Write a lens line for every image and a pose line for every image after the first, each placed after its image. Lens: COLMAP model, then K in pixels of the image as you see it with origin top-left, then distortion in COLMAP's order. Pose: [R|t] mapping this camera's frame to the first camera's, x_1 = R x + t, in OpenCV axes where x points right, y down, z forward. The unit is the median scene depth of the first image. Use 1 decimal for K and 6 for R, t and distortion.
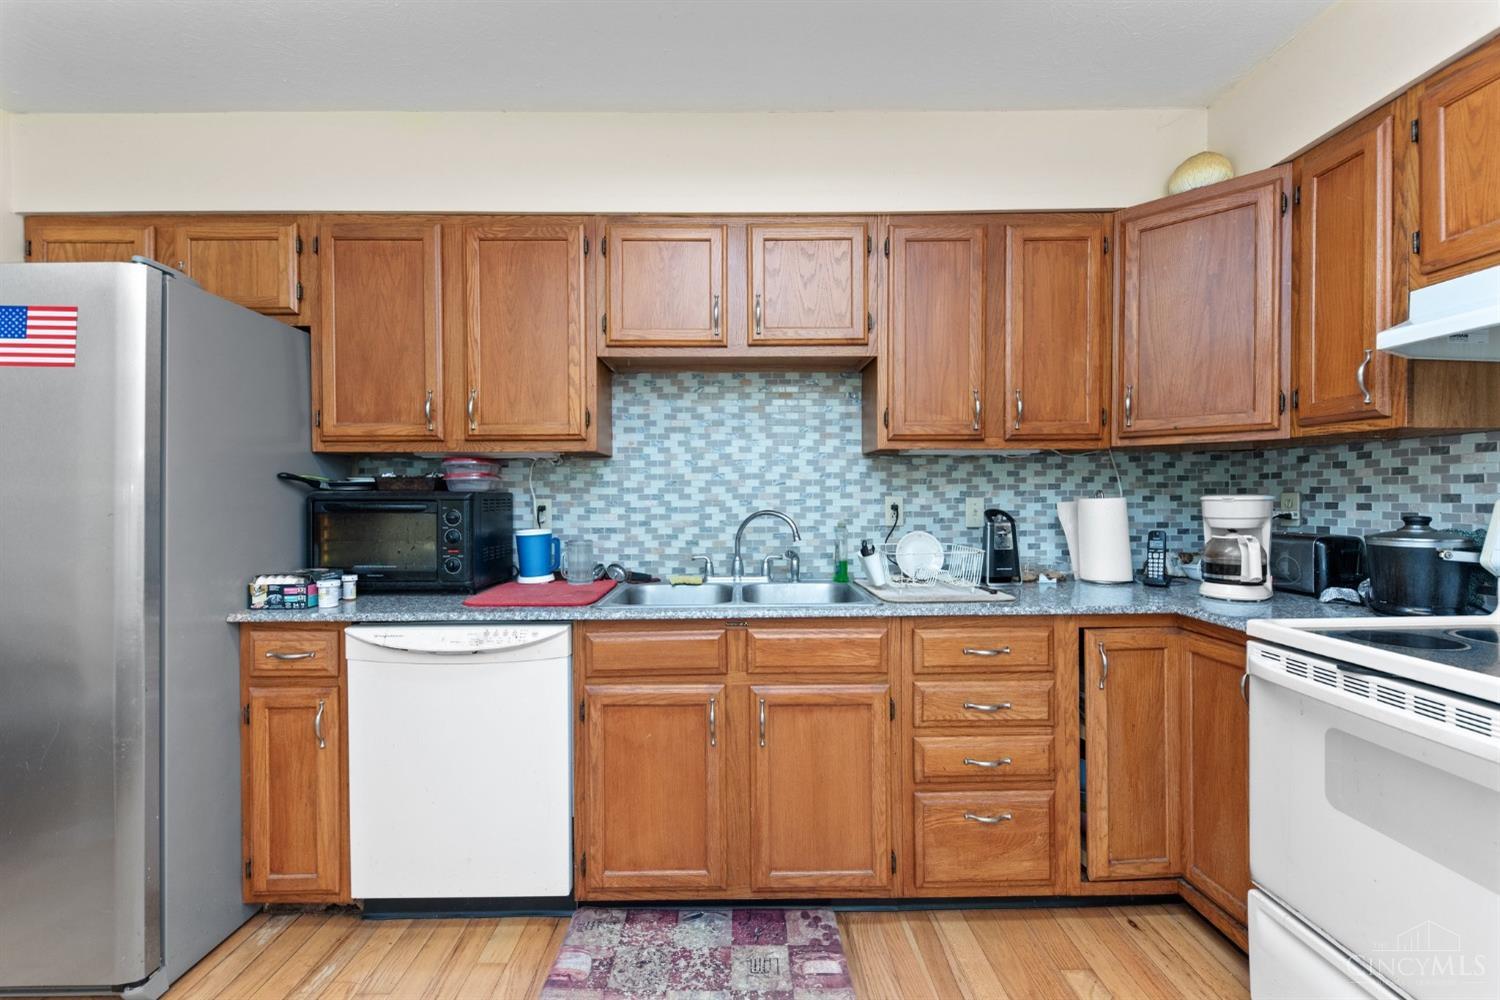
lens RADIAL K [[629.1, 0, 748.9], [0, 629.1, 495.3], [0, 0, 1]] dist [0.006095, -0.003372]
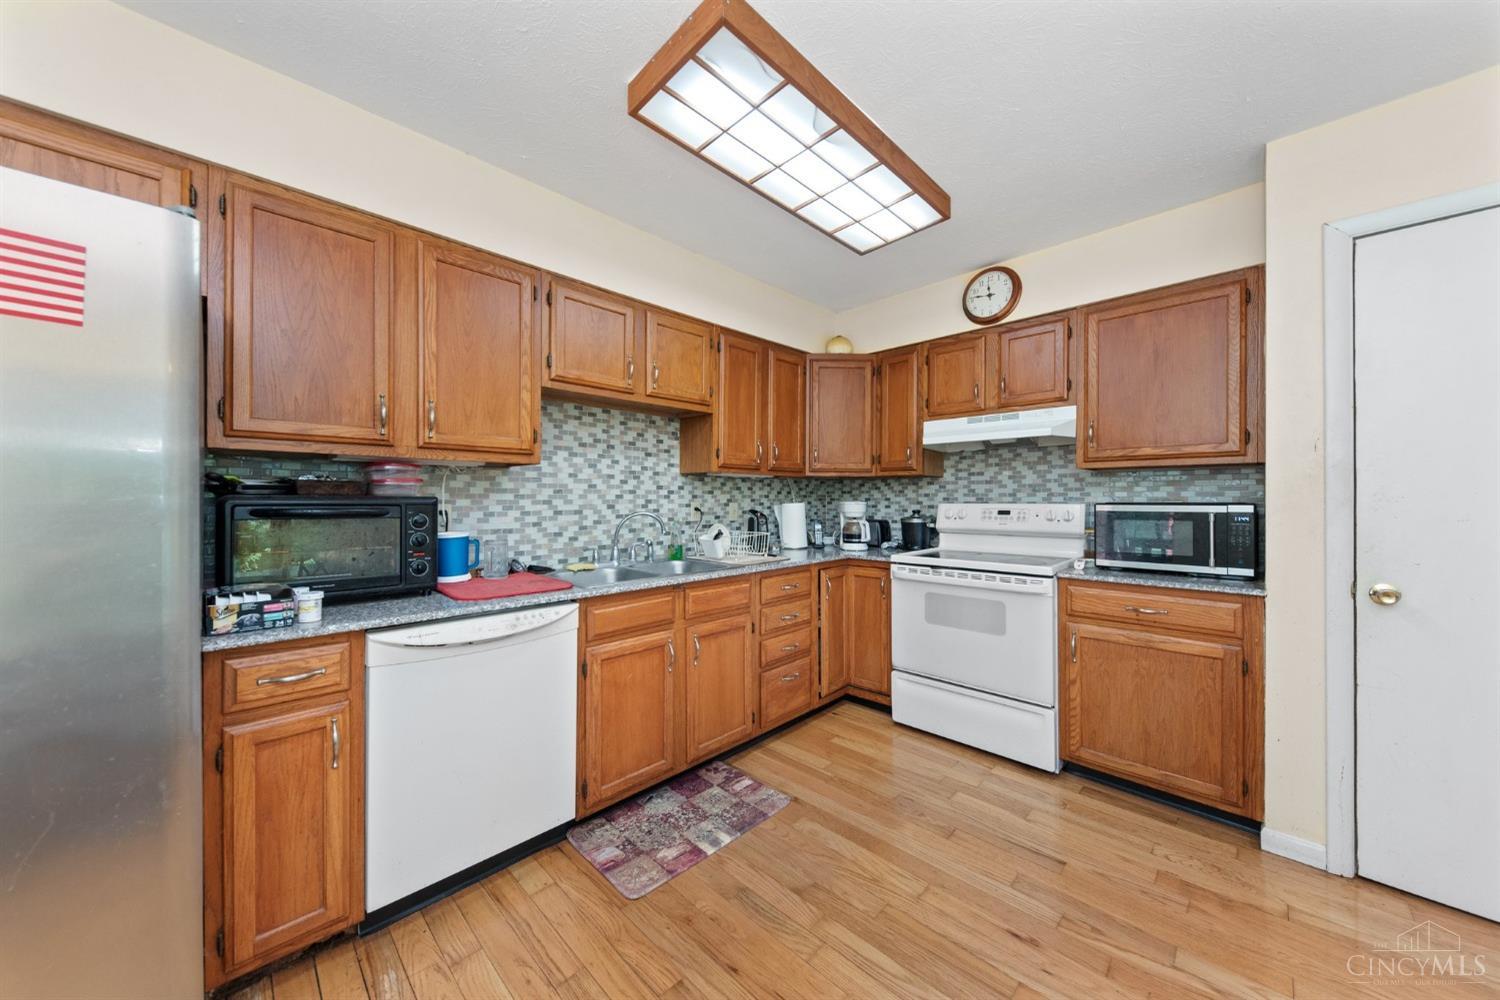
lens RADIAL K [[523.7, 0, 751.6], [0, 523.7, 495.6], [0, 0, 1]] dist [0.000005, -0.000687]
pose [[0.704644, 0.010080, 0.709489, -0.767524], [-0.001434, 0.999917, -0.012782, 0.002944], [-0.709559, 0.007989, 0.704600, 0.004037]]
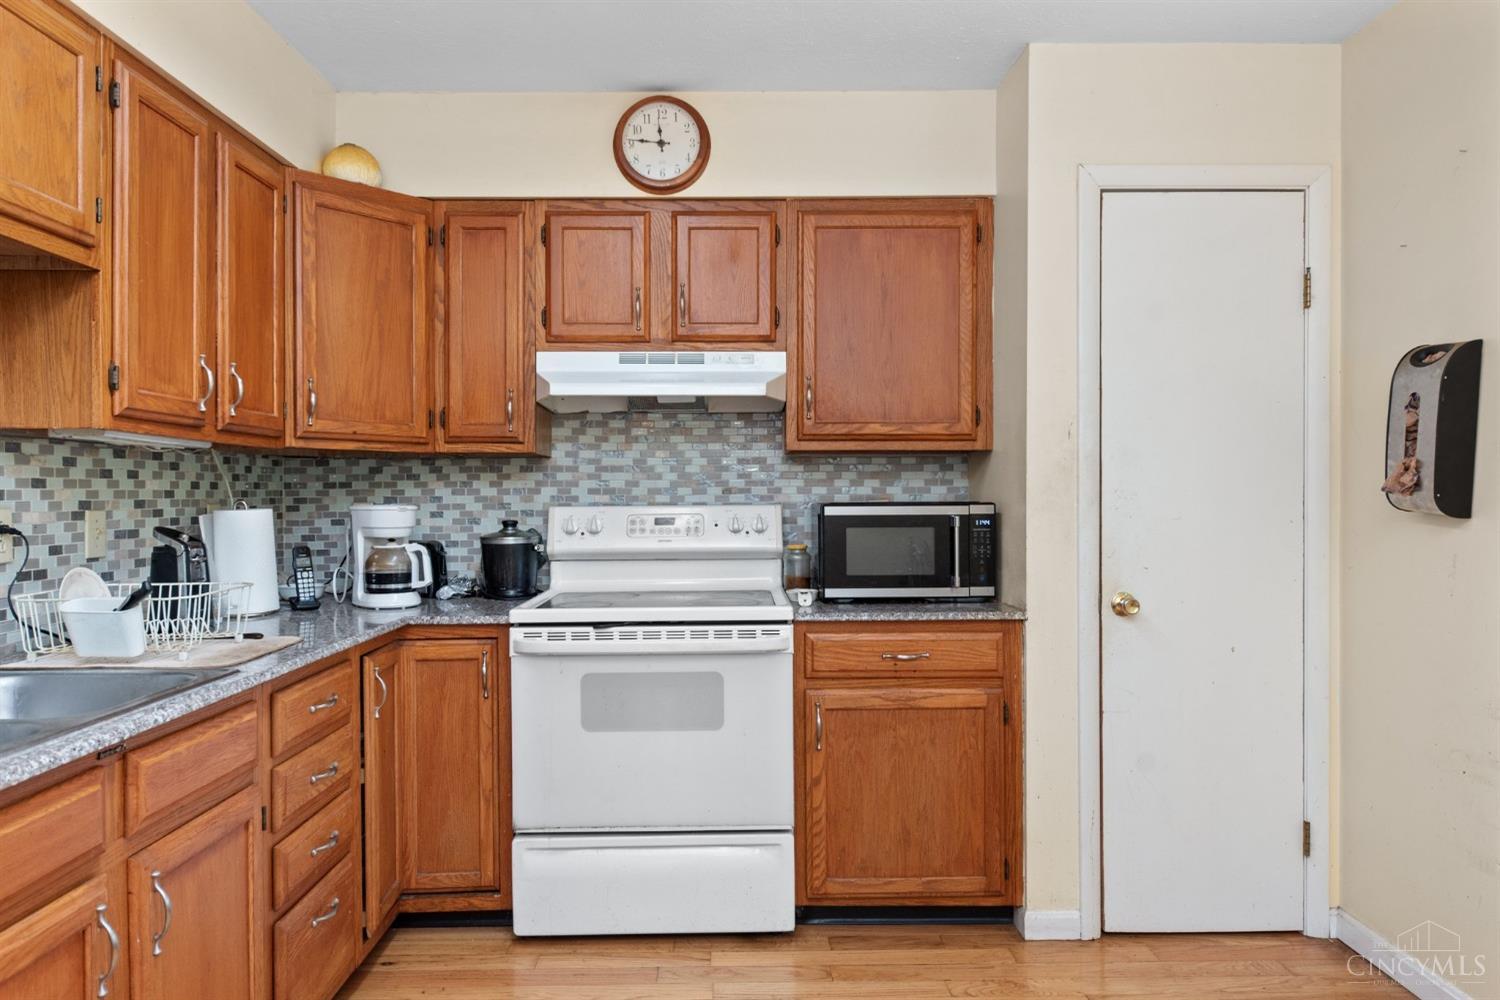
lens RADIAL K [[961.7, 0, 752.1], [0, 961.7, 503.4], [0, 0, 1]] dist [0.009022, -0.009792]
pose [[-0.011729, -0.000547, 0.999931, -0.816648], [0.008011, 0.999968, 0.000641, 0.001286], [-0.999899, 0.008018, -0.011725, 0.467276]]
